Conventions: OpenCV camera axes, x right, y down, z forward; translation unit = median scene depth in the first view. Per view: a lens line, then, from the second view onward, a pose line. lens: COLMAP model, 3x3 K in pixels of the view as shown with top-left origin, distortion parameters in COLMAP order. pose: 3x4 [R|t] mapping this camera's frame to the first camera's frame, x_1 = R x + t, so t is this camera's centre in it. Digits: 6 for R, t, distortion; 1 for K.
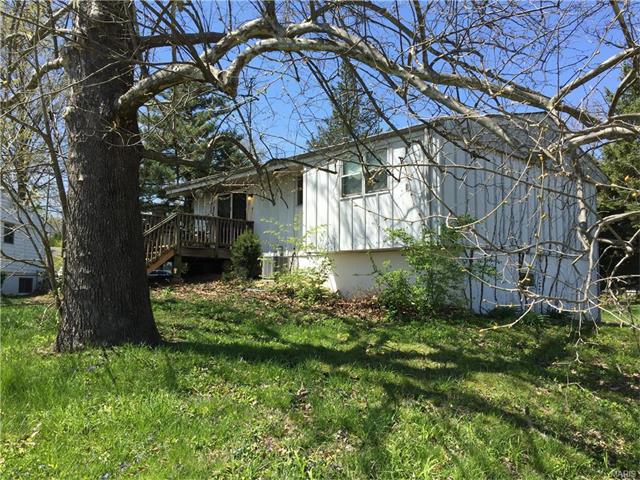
lens RADIAL K [[543.6, 0, 319.4], [0, 543.6, 240.4], [0, 0, 1]] dist [0.056894, -0.079395]
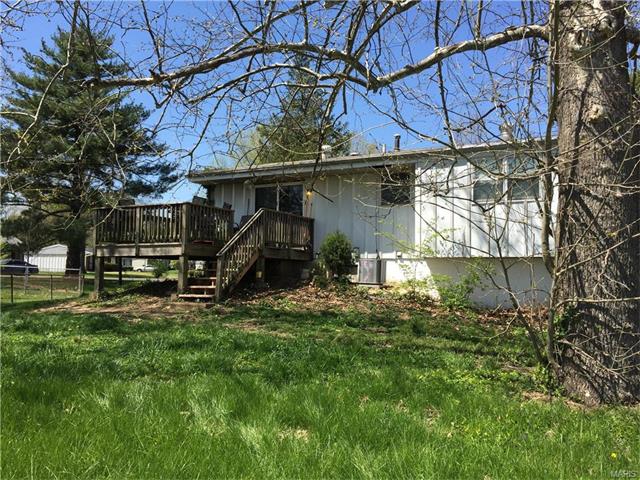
lens RADIAL K [[543.6, 0, 320.8], [0, 543.6, 240.5], [0, 0, 1]] dist [0.056894, -0.079395]
pose [[0.944016, 0.019893, 0.329299, -0.501312], [-0.028446, 0.999371, 0.021177, -0.022048], [-0.328671, -0.029359, 0.943988, 0.154637]]
